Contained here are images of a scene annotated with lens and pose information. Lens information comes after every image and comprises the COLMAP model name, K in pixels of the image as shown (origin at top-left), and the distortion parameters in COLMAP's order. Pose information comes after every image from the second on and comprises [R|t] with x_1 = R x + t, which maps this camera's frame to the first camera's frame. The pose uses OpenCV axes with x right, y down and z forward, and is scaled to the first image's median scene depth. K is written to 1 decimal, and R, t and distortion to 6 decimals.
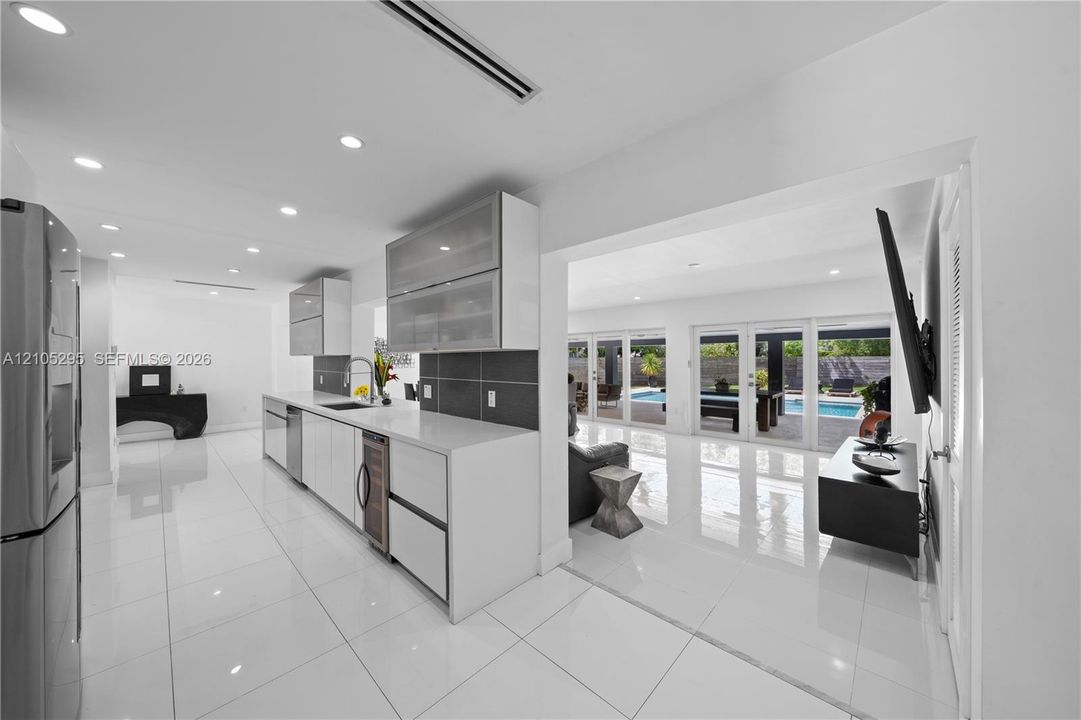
lens RADIAL K [[375.3, 0, 527.7], [0, 375.3, 362.9], [0, 0, 1]] dist [-0.000234, -0.000014]
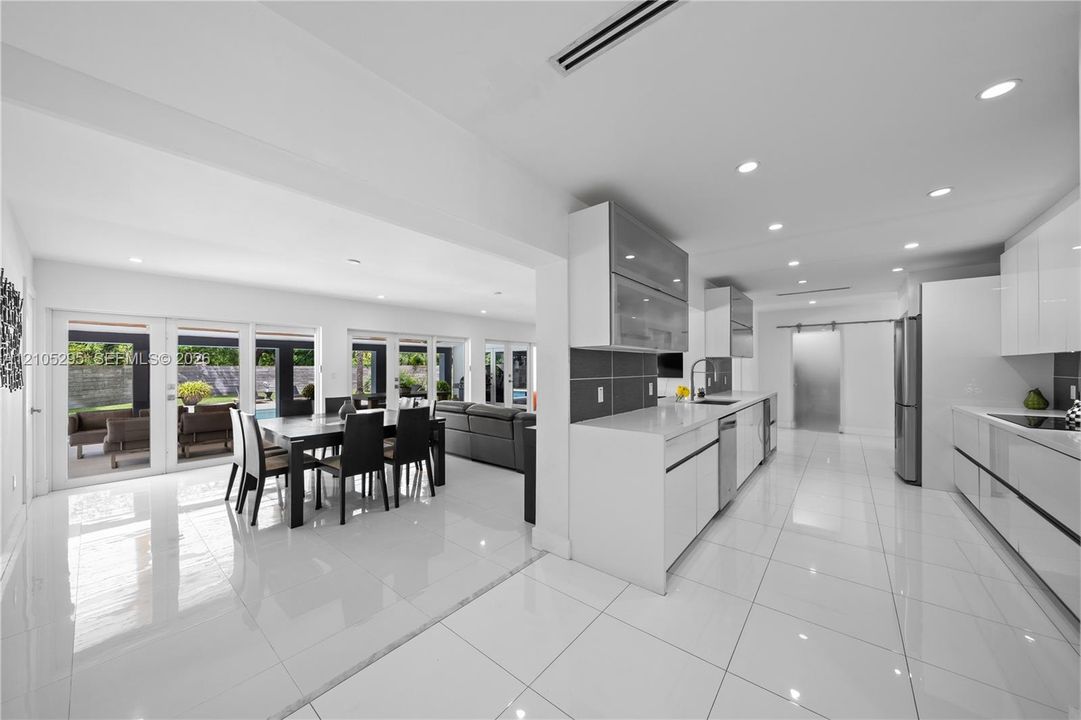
lens RADIAL K [[375.3, 0, 527.7], [0, 375.3, 362.9], [0, 0, 1]] dist [-0.000234, -0.000014]
pose [[-0.073993, 0.014236, 0.997157, -0.599286], [0.015292, 0.999797, -0.013139, 0.003272], [-0.997142, 0.014276, -0.074195, 0.642590]]
